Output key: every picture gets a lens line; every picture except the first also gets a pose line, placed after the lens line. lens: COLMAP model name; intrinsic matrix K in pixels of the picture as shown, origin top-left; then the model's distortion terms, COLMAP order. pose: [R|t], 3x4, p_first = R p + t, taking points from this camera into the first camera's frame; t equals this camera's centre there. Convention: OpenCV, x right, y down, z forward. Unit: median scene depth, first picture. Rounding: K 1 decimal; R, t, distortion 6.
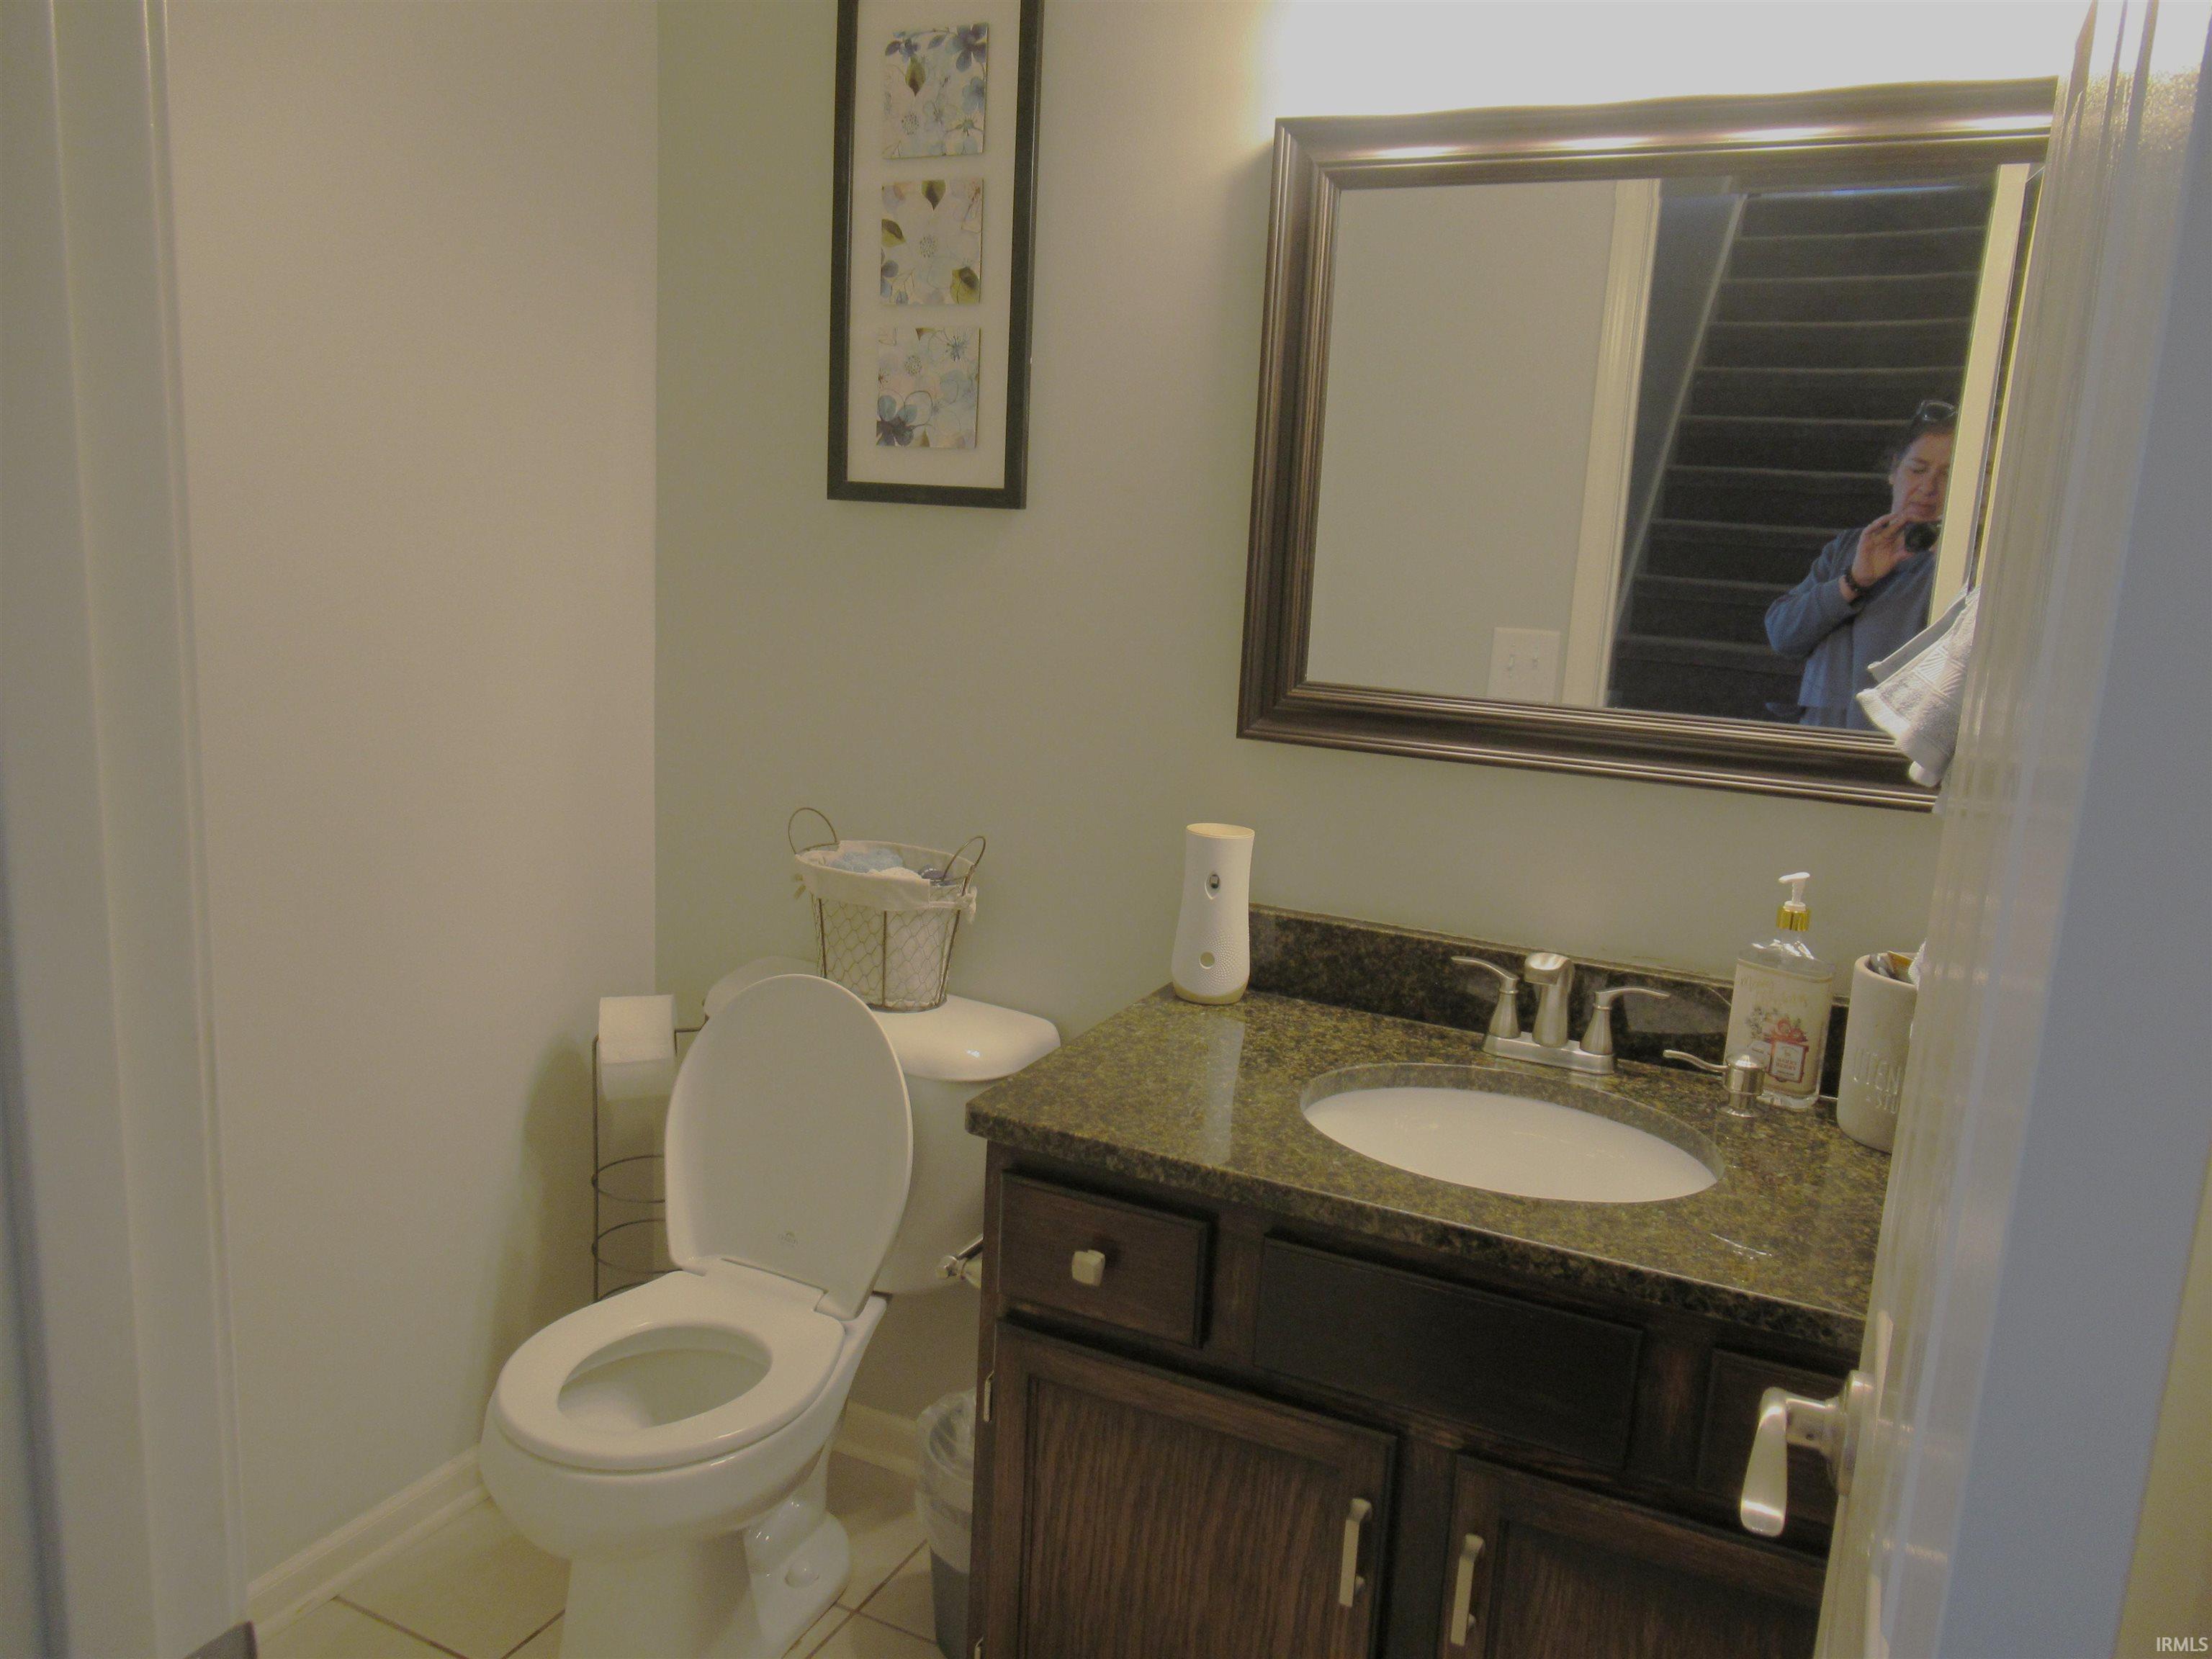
lens RADIAL K [[1617.2, 0, 1103.7], [0, 1617.2, 842.6], [0, 0, 1]] dist [-0.021611, 0.011283]
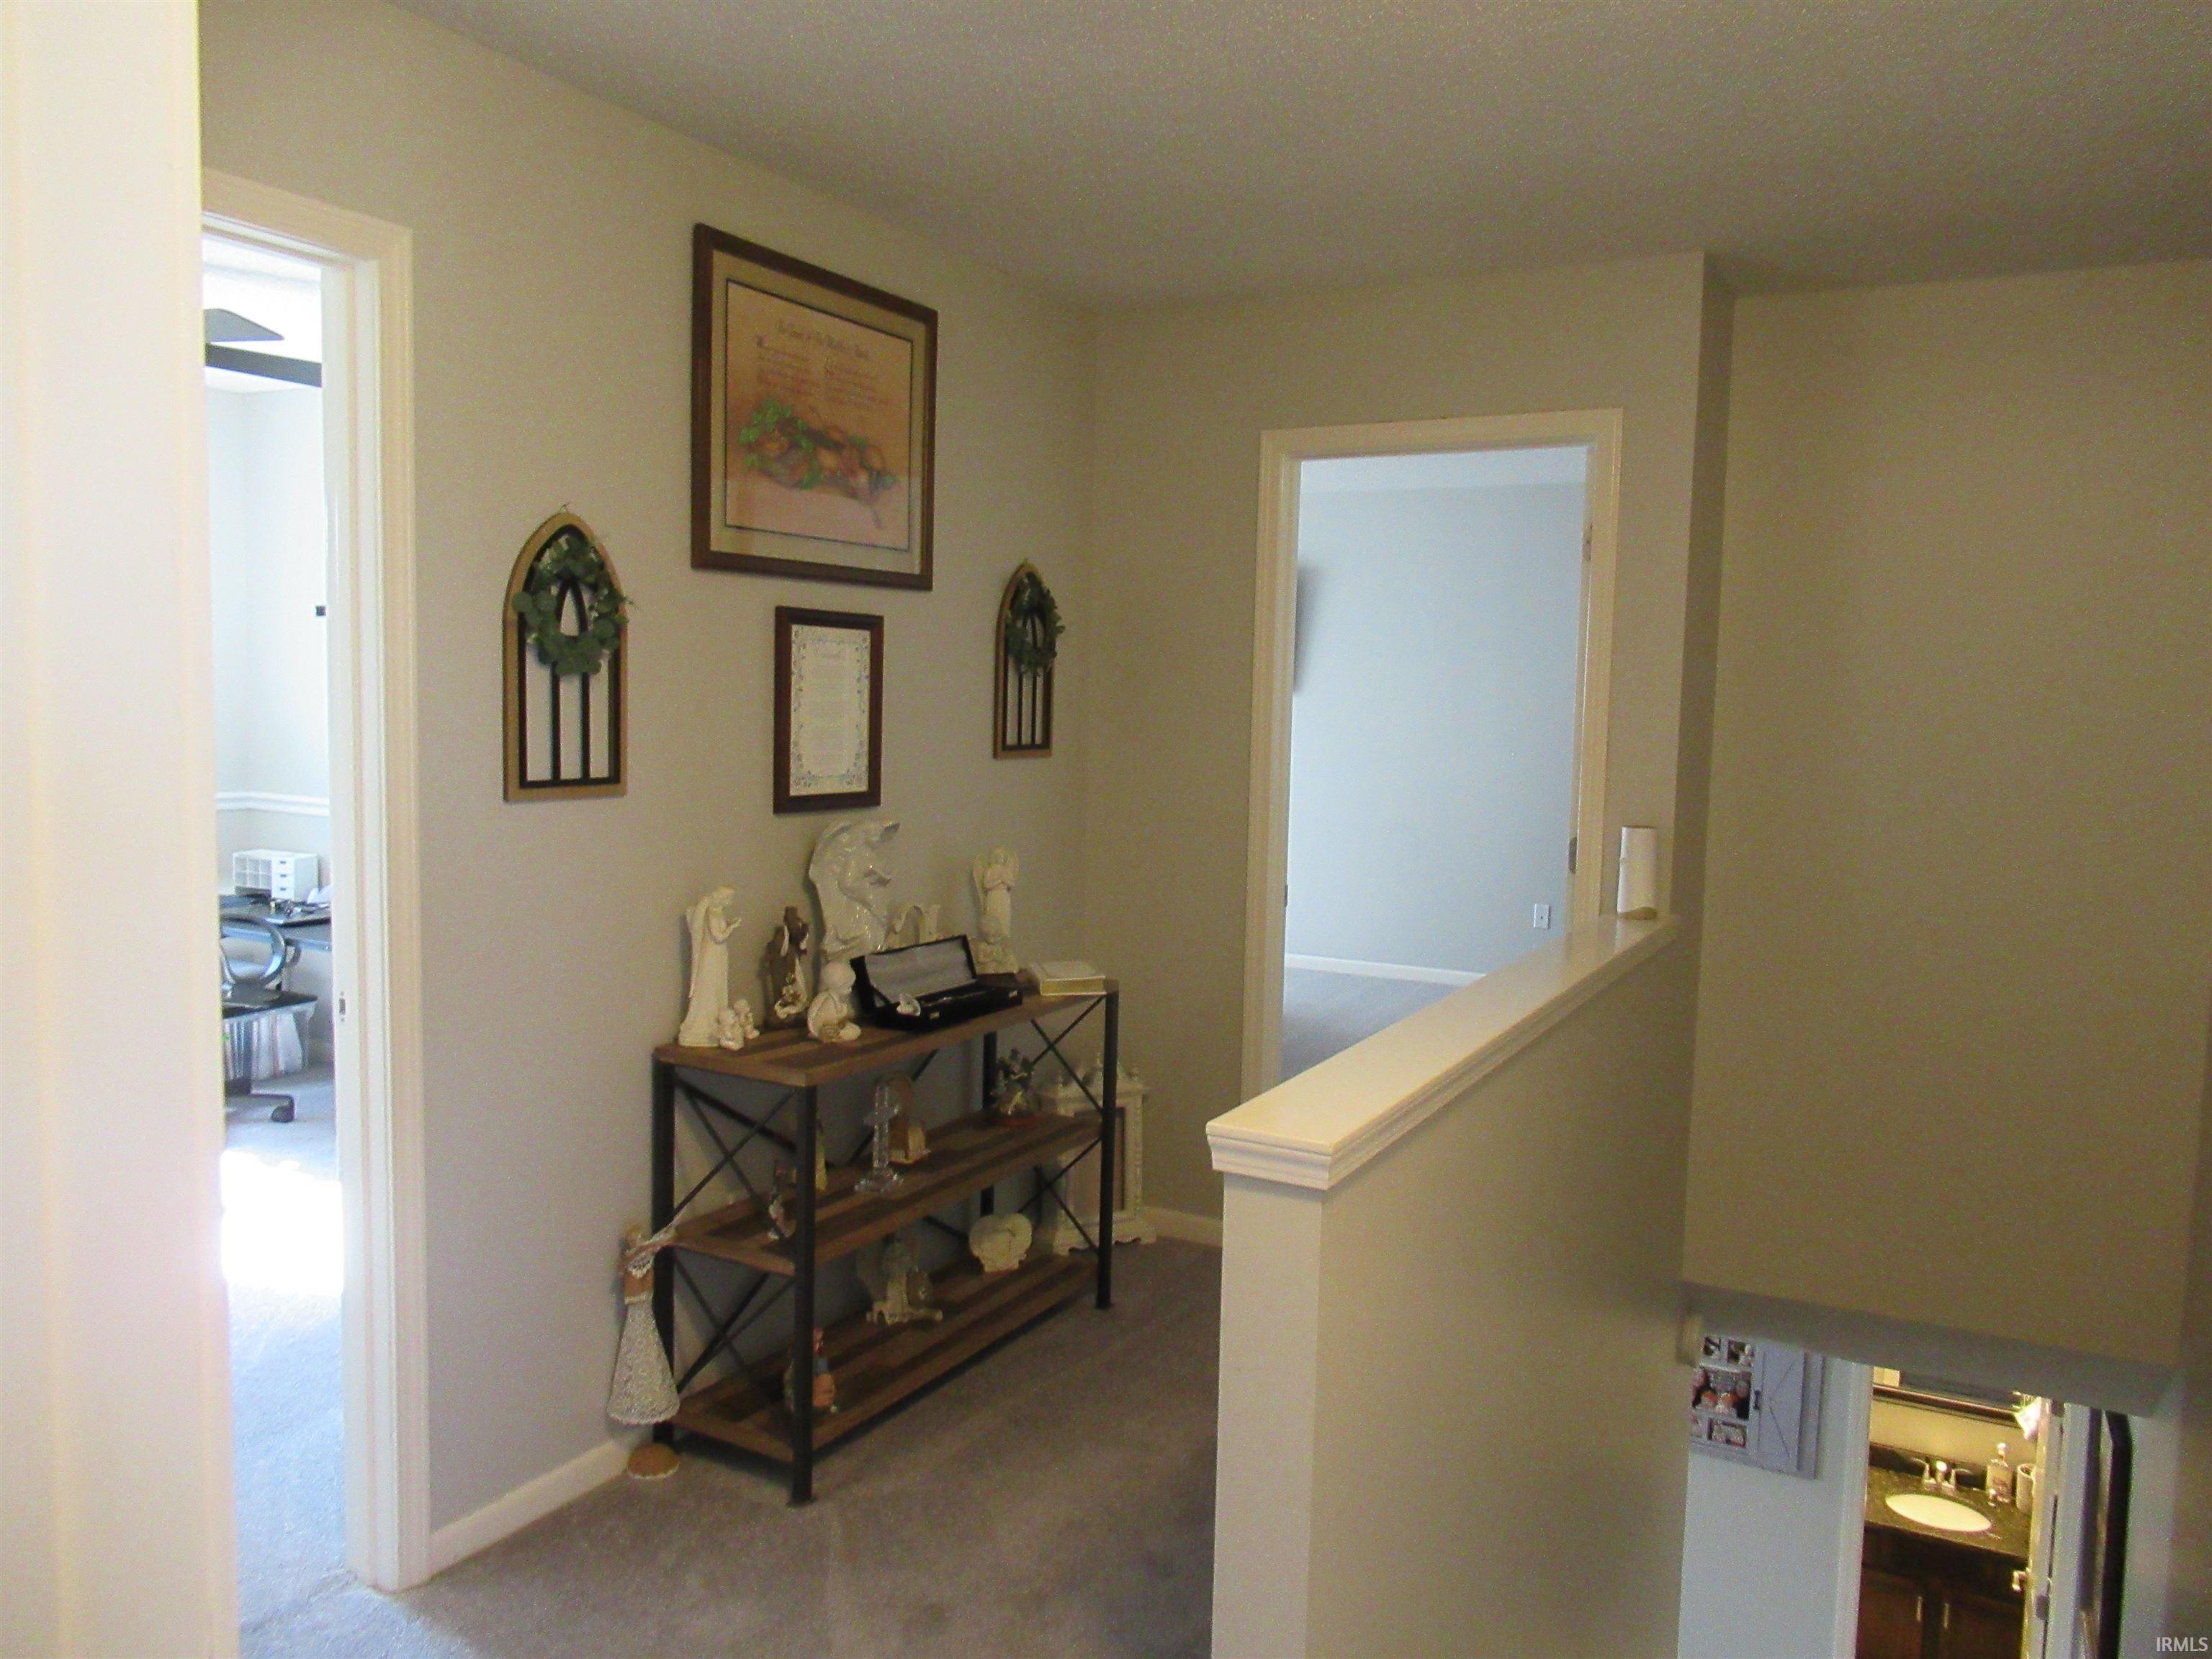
lens RADIAL K [[1617.2, 0, 1103.7], [0, 1617.2, 842.6], [0, 0, 1]] dist [-0.021611, 0.011283]
pose [[0.998359, -0.027463, -0.050249, -1.667315], [0.021850, 0.993799, -0.109024, -1.144370], [0.052931, 0.107747, 0.992768, -3.476732]]
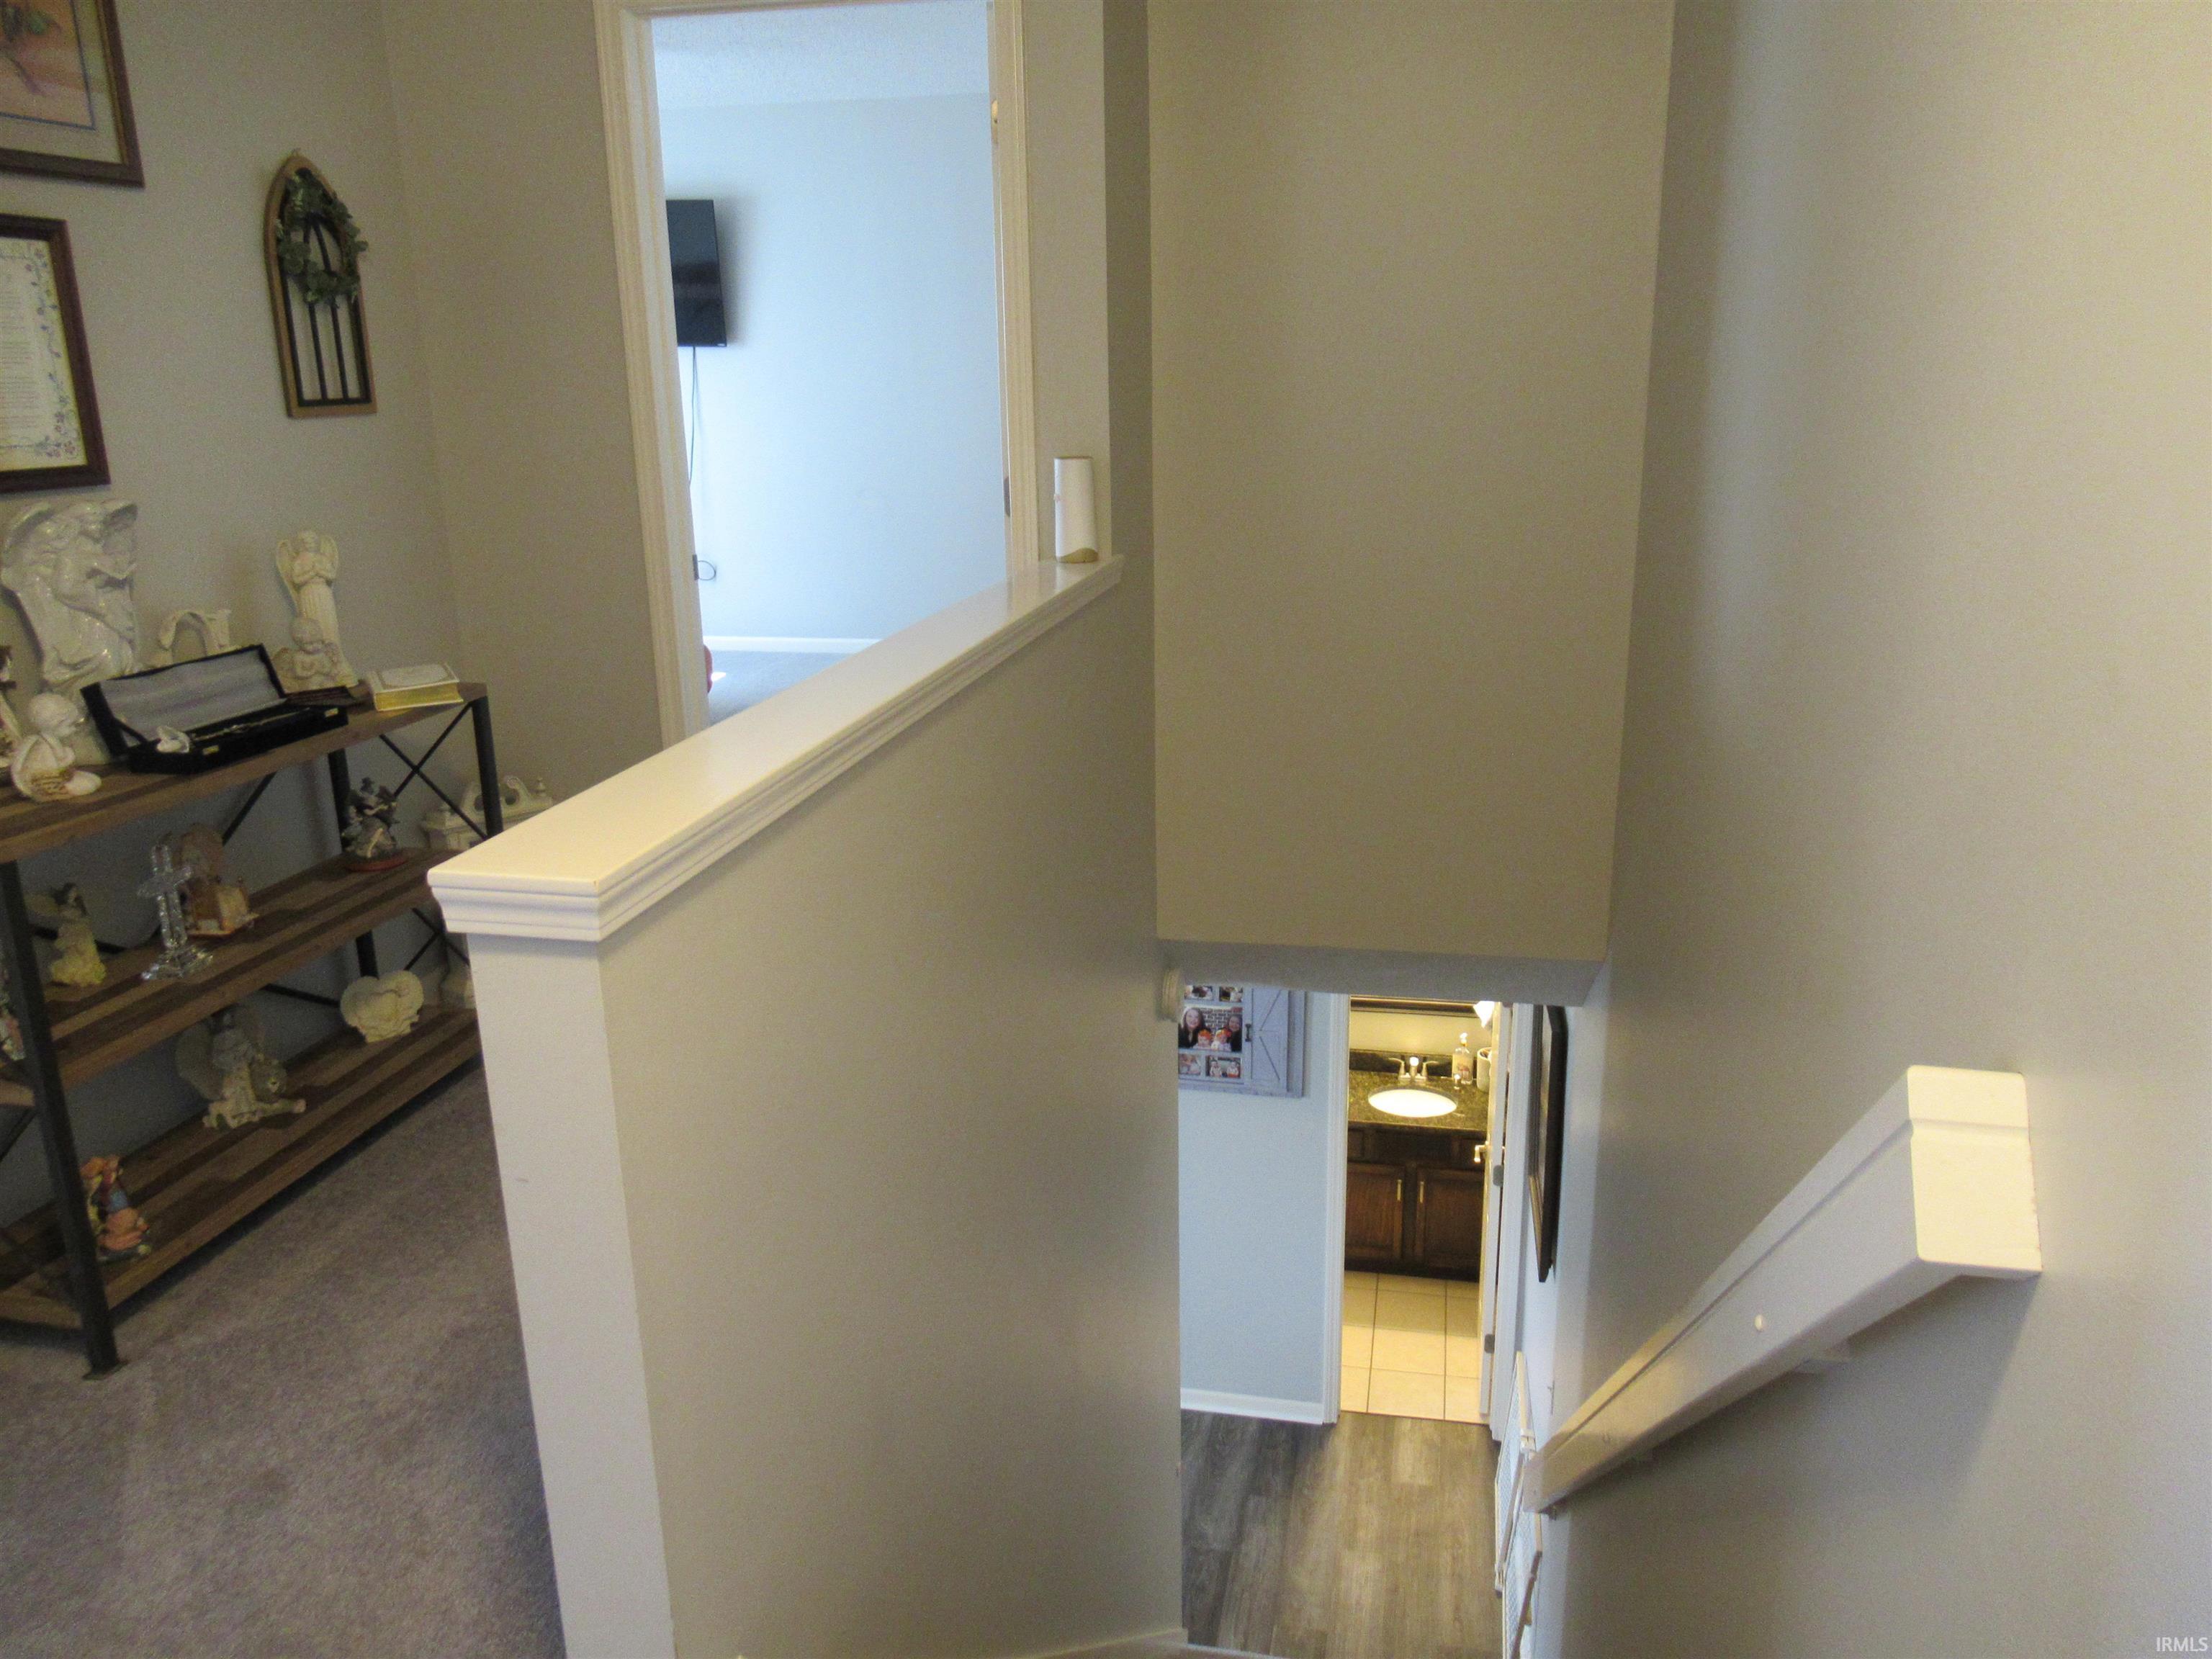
lens RADIAL K [[1617.2, 0, 1103.7], [0, 1617.2, 842.6], [0, 0, 1]] dist [-0.021611, 0.011283]
pose [[0.965940, -0.136076, 0.220099, -1.505820], [0.115007, 0.987702, 0.105920, -1.131906], [-0.231806, -0.076999, 0.969710, -3.196355]]
